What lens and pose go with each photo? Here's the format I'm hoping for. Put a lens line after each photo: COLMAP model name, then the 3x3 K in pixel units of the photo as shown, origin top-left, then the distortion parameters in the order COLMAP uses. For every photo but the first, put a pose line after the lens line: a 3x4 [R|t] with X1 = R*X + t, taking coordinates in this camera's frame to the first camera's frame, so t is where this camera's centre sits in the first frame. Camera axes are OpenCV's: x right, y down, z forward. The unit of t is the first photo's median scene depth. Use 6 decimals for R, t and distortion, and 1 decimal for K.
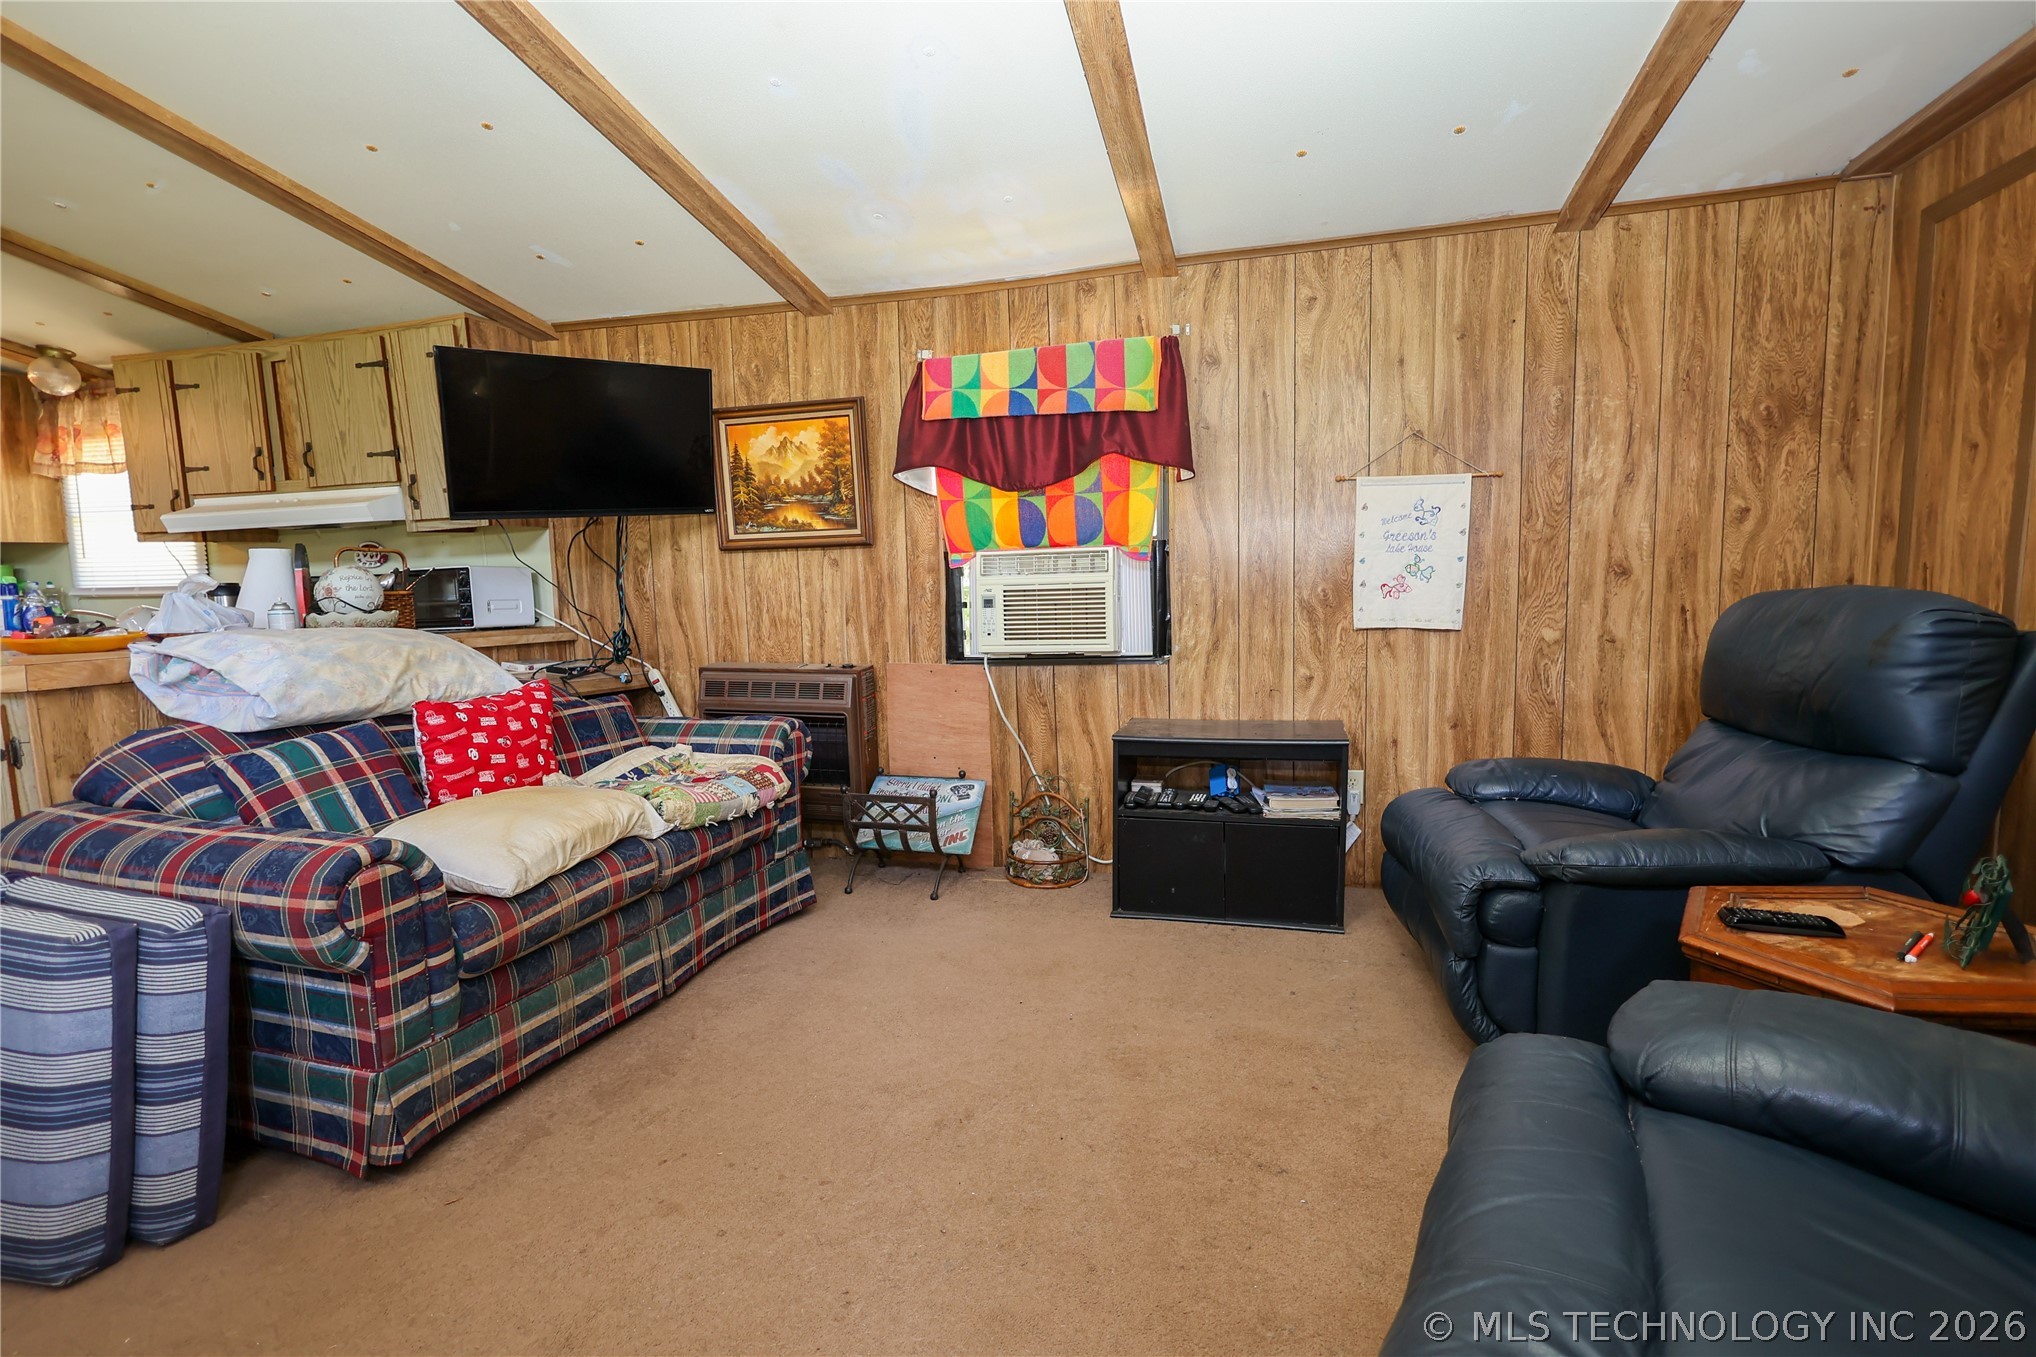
lens RADIAL K [[948.8, 0, 1036.7], [0, 948.8, 680.1], [0, 0, 1]] dist [0.000446, 0.001174]
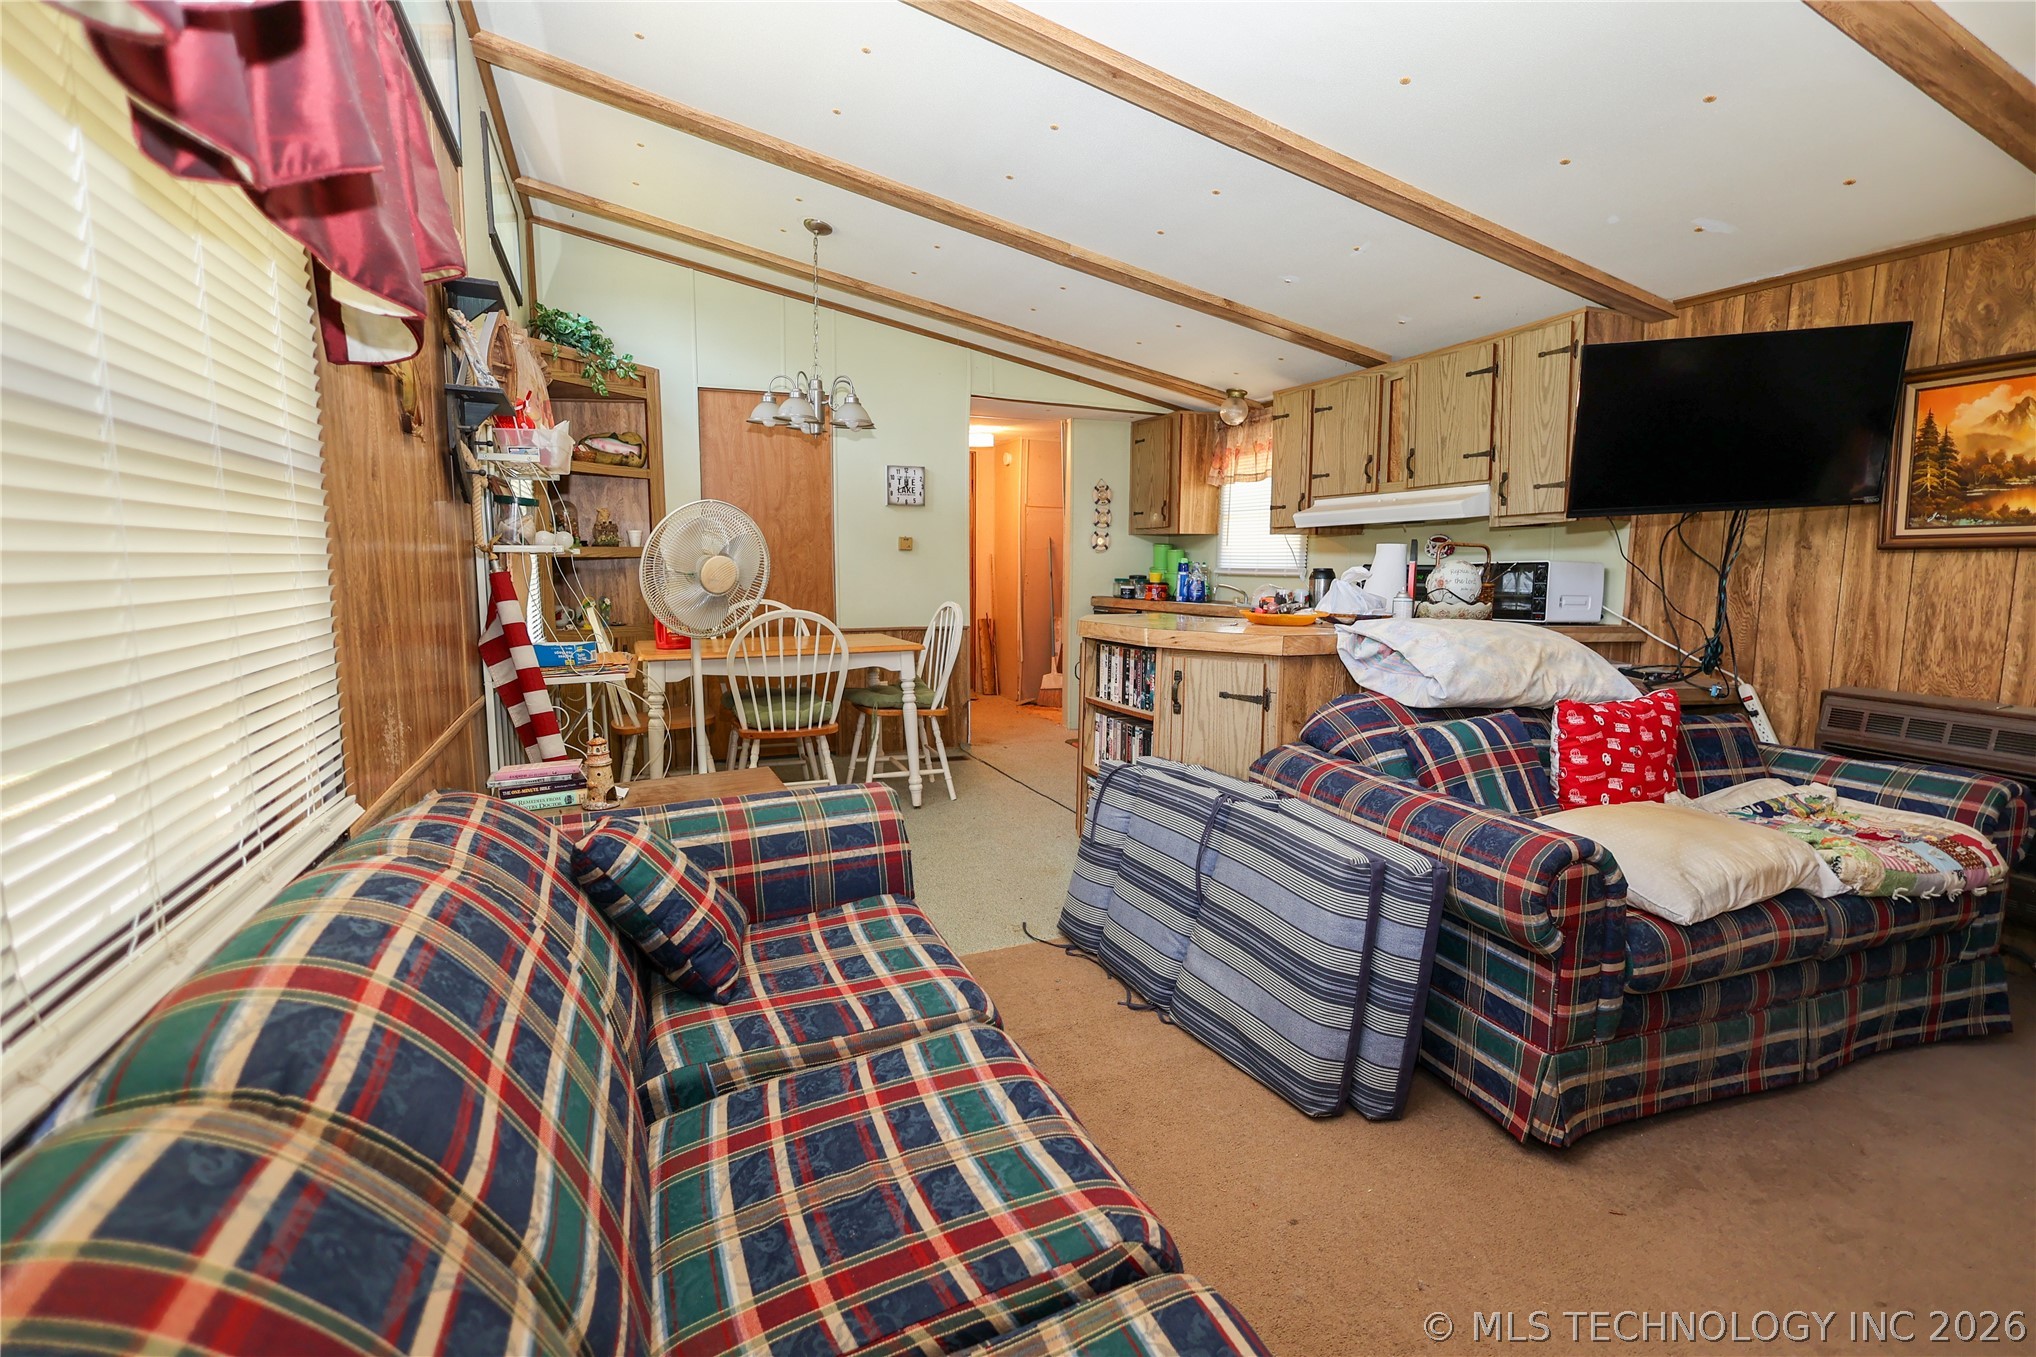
lens RADIAL K [[948.8, 0, 1015.7], [0, 948.8, 680.4], [0, 0, 1]] dist [0.000446, 0.001174]
pose [[0.605410, 0.124425, -0.786128, -0.165979], [-0.109185, 0.991350, 0.072822, -0.007075], [0.788389, 0.041746, 0.613759, -0.081746]]
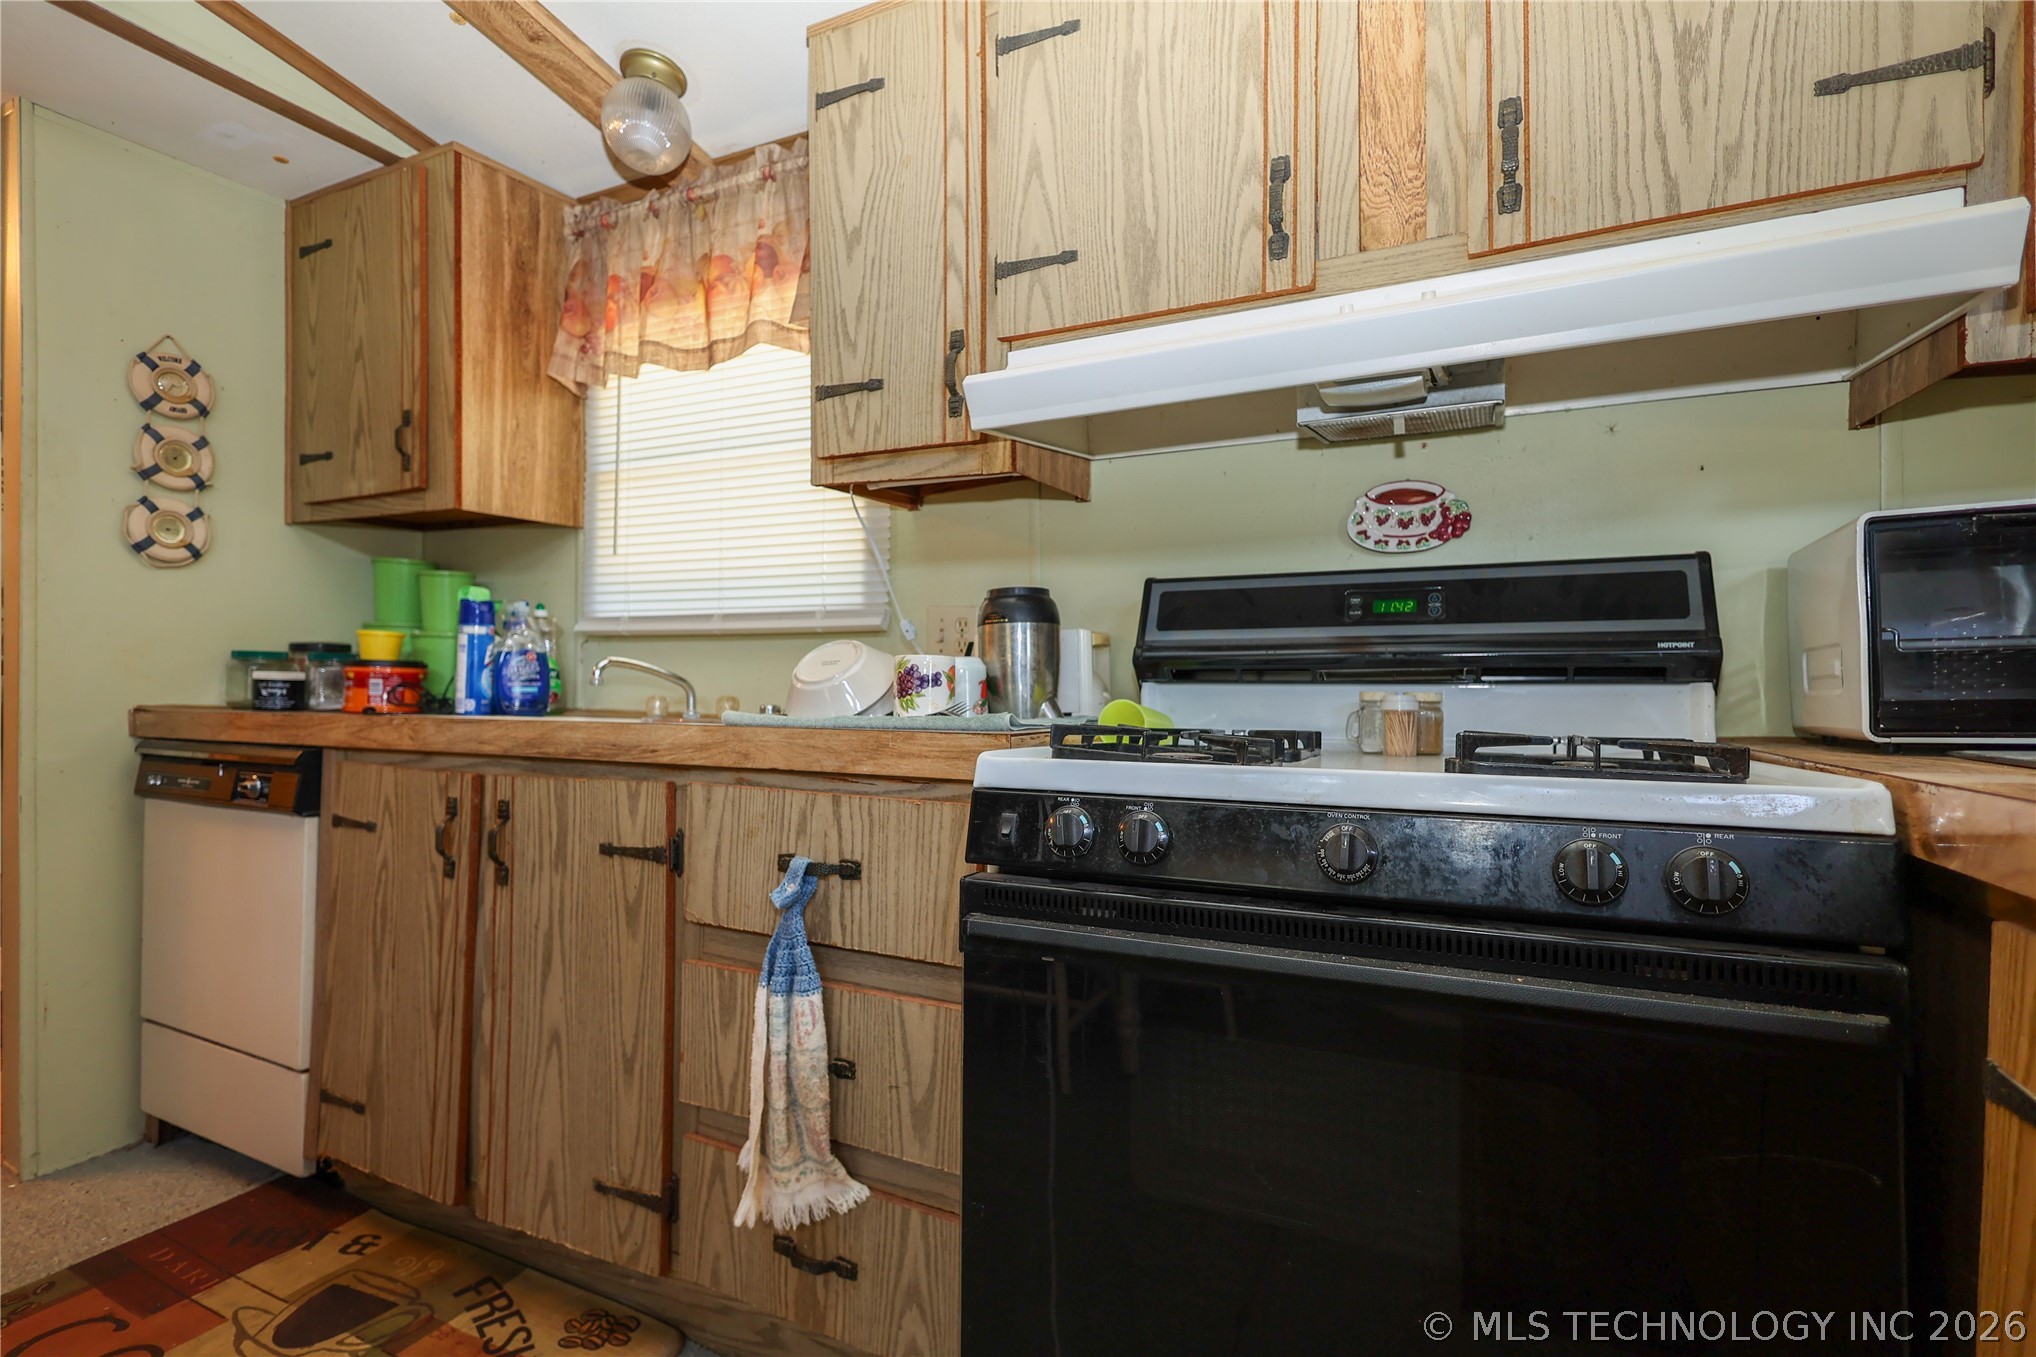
lens RADIAL K [[948.8, 0, 1030.5], [0, 948.8, 675.7], [0, 0, 1]] dist [0.000446, 0.001174]
pose [[0.981232, 0.026500, -0.191004, -1.123507], [-0.047001, 0.993506, -0.103619, -0.044179], [0.187018, 0.110651, 0.976105, 0.924825]]
